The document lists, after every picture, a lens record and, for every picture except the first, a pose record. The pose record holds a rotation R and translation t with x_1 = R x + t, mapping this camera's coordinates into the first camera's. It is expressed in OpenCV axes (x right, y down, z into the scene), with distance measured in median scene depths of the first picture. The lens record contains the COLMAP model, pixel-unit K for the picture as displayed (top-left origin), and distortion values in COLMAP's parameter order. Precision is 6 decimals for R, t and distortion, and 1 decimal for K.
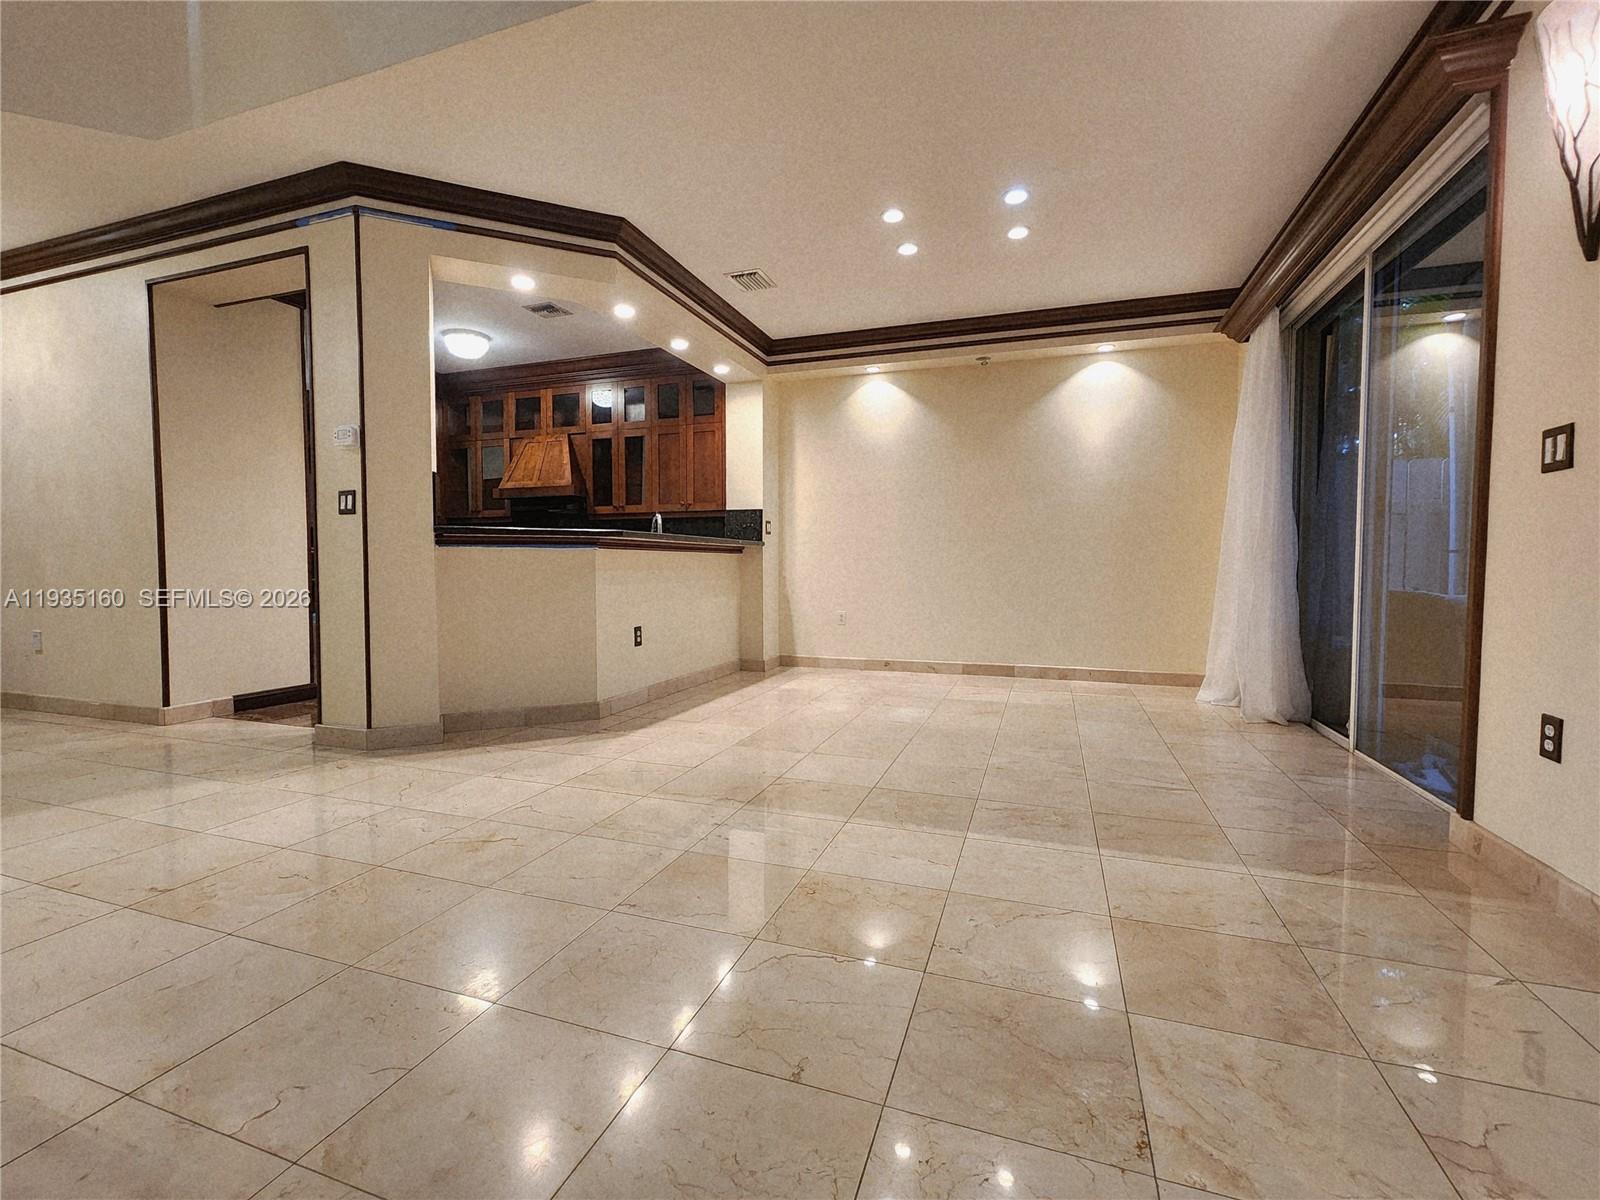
lens RADIAL K [[703.2, 0, 800.0], [0, 703.2, 600.0], [0, 0, 1]] dist [-0.000725, -0.000055]
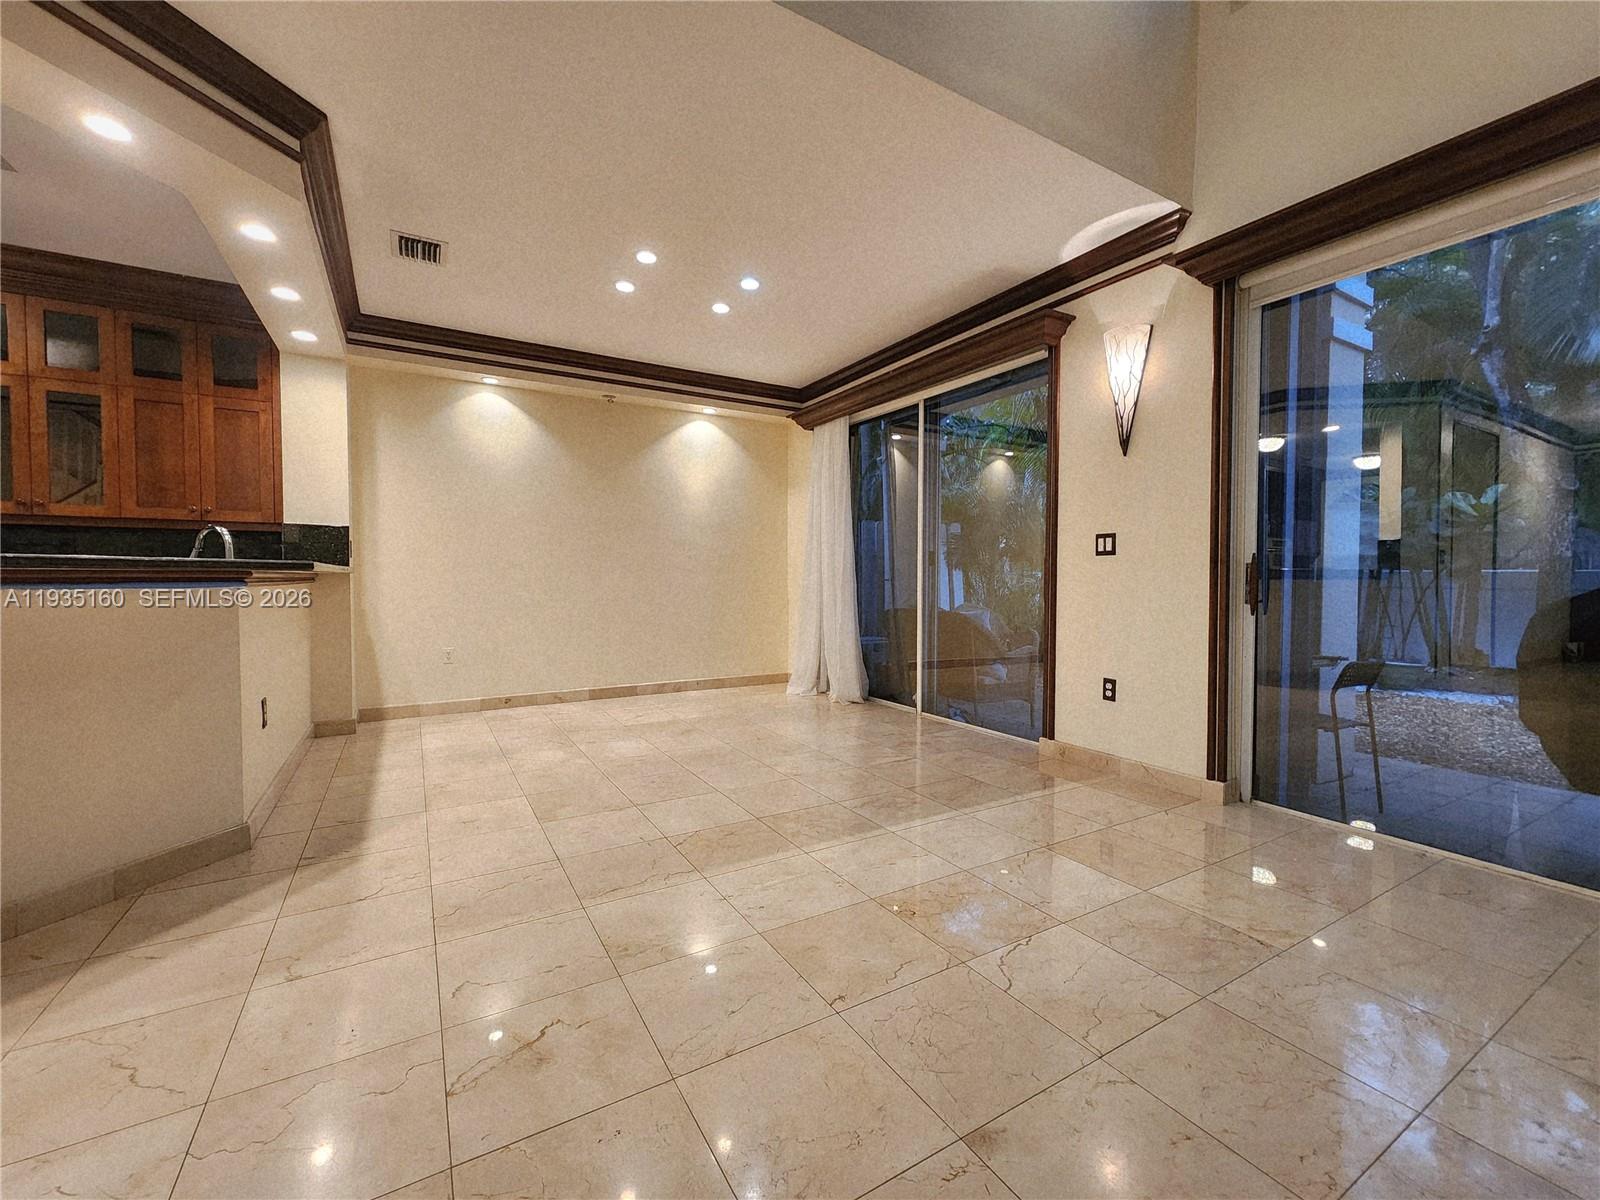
lens RADIAL K [[658.2, 0, 800.0], [0, 658.2, 600.0], [0, 0, 1]] dist [0.000693, 0.000330]
pose [[0.644134, -0.024933, 0.764506, -0.322782], [0.036165, 0.999344, 0.002121, -0.032741], [-0.764057, 0.026282, 0.644613, 0.163590]]
